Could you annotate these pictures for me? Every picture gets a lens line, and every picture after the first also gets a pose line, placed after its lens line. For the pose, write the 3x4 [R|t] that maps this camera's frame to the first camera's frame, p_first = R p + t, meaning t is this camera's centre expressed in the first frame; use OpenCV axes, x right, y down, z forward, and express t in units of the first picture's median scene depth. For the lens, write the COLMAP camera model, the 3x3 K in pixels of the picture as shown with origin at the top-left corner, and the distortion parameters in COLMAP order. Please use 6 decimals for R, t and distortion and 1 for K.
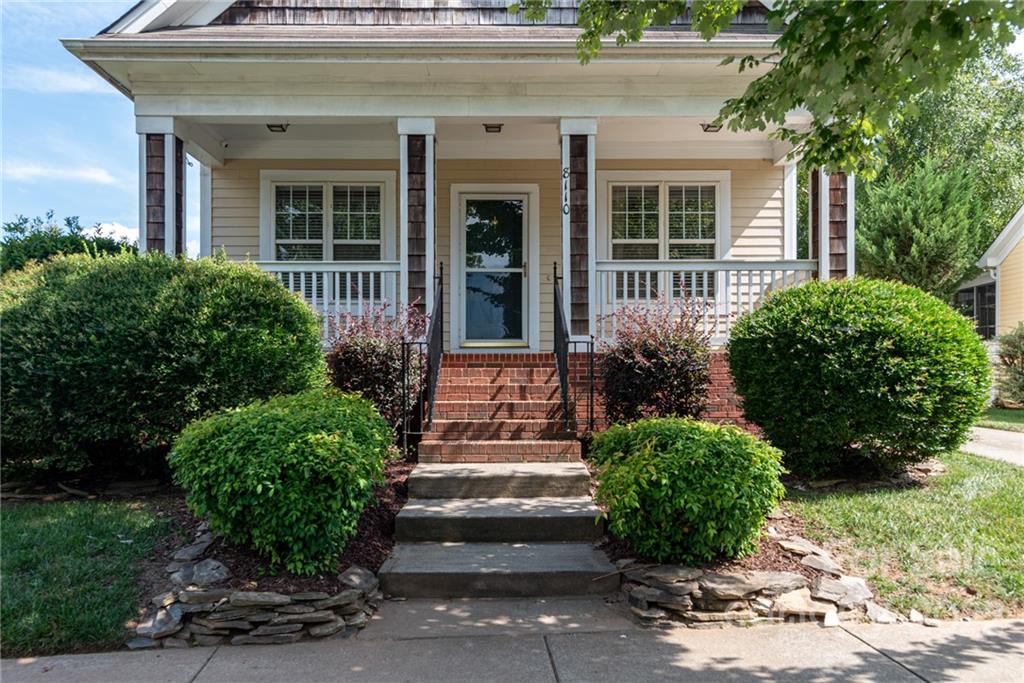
lens RADIAL K [[870.8, 0, 512.7], [0, 870.8, 283.2], [0, 0, 1]] dist [0.007080, -0.003555]
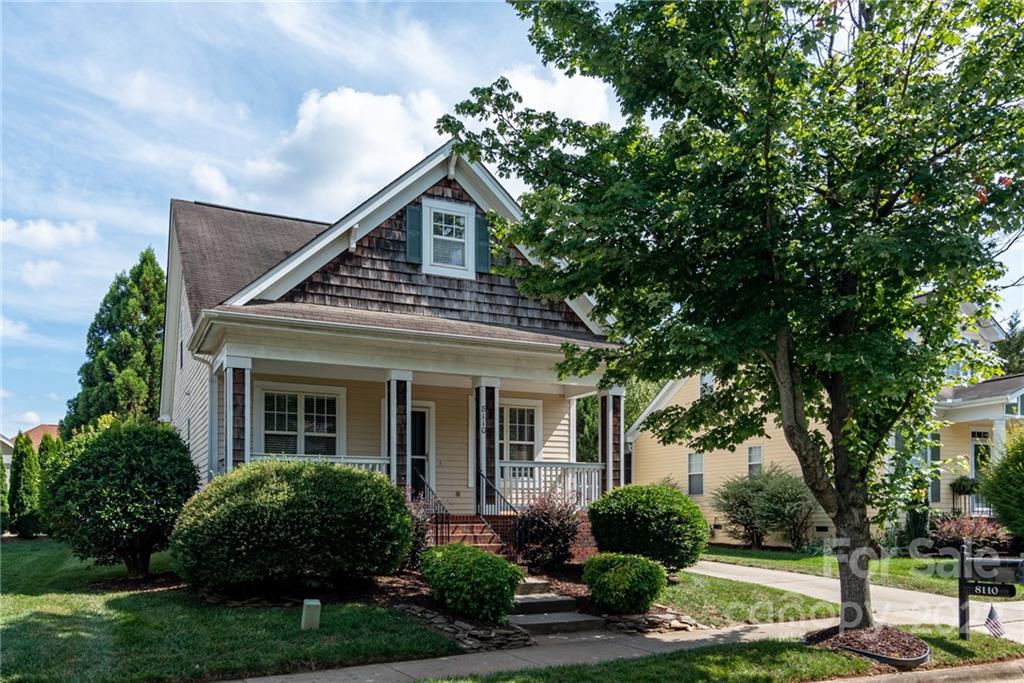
lens RADIAL K [[870.8, 0, 512.7], [0, 870.8, 283.2], [0, 0, 1]] dist [0.007080, -0.003555]
pose [[0.899519, 0.112769, 0.422077, -0.653349], [-0.051261, 0.986682, -0.154371, -0.108562], [-0.433864, 0.117224, 0.893320, -0.616699]]
